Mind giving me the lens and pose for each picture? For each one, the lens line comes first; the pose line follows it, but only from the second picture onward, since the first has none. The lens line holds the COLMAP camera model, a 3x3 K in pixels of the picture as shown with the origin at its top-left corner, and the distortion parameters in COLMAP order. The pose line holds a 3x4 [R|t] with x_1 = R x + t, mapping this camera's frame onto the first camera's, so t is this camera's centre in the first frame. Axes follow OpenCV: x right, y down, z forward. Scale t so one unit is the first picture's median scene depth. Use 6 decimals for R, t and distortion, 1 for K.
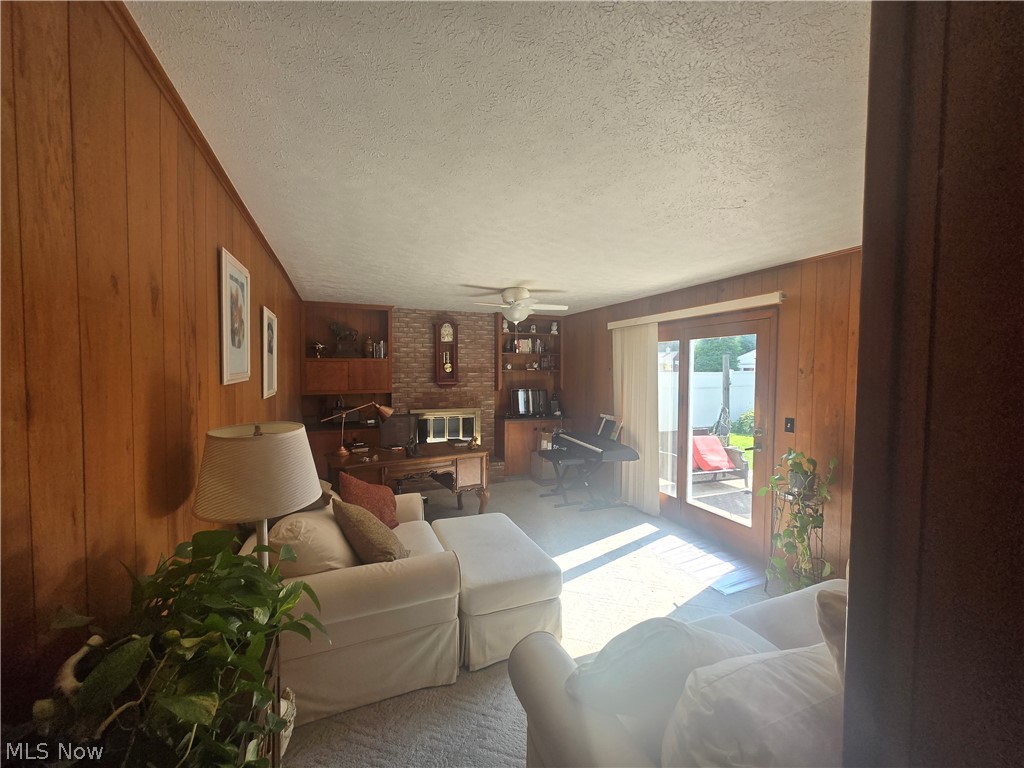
lens RADIAL K [[402.6, 0, 512.2], [0, 402.6, 383.2], [0, 0, 1]] dist [-0.002677, -0.000425]
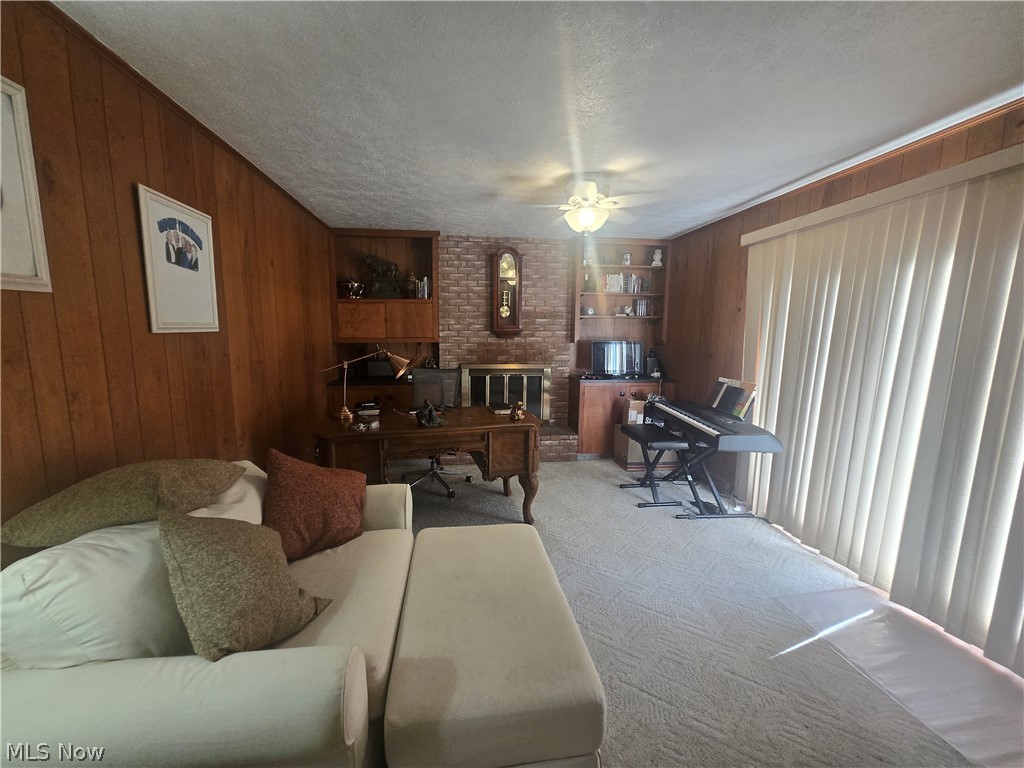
lens RADIAL K [[402.6, 0, 508.1], [0, 402.6, 385.5], [0, 0, 1]] dist [-0.002677, -0.000425]
pose [[0.963029, 0.040197, -0.266382, 0.055027], [-0.012582, 0.994438, 0.104572, 0.022583], [0.269103, -0.097354, 0.958178, 0.240201]]
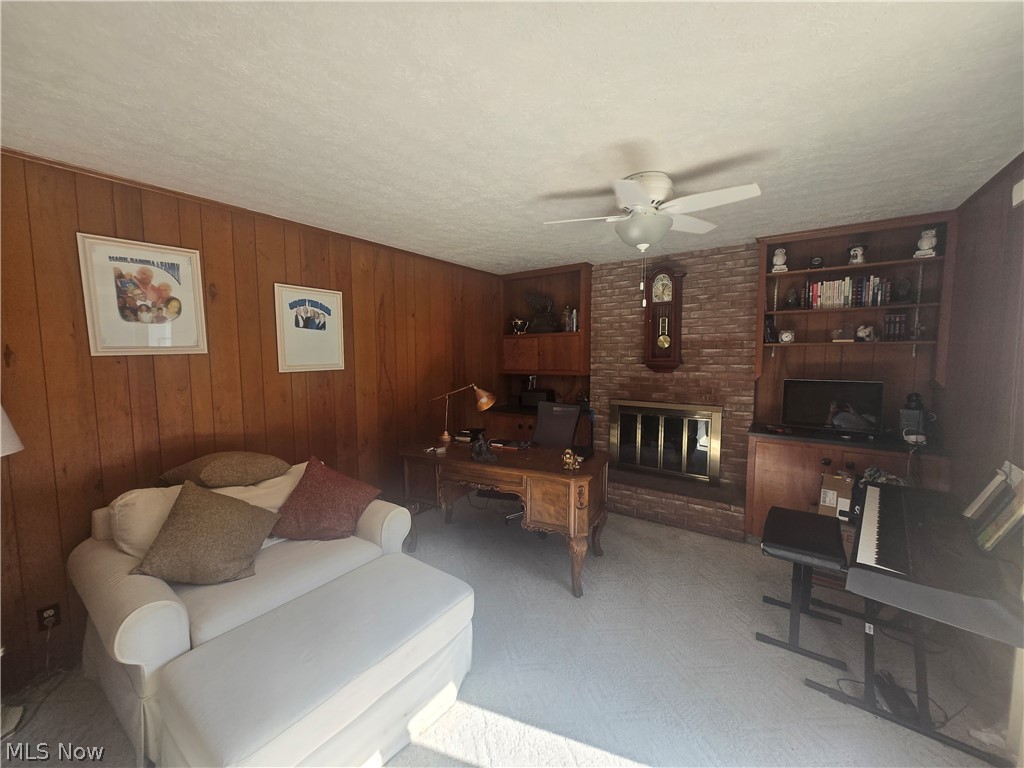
lens RADIAL K [[402.6, 0, 509.3], [0, 402.6, 385.6], [0, 0, 1]] dist [-0.002677, -0.000425]
pose [[0.525830, 0.063498, -0.848216, 0.279010], [-0.020878, 0.997873, 0.061759, -0.001639], [0.850333, -0.014766, 0.526037, 0.441684]]
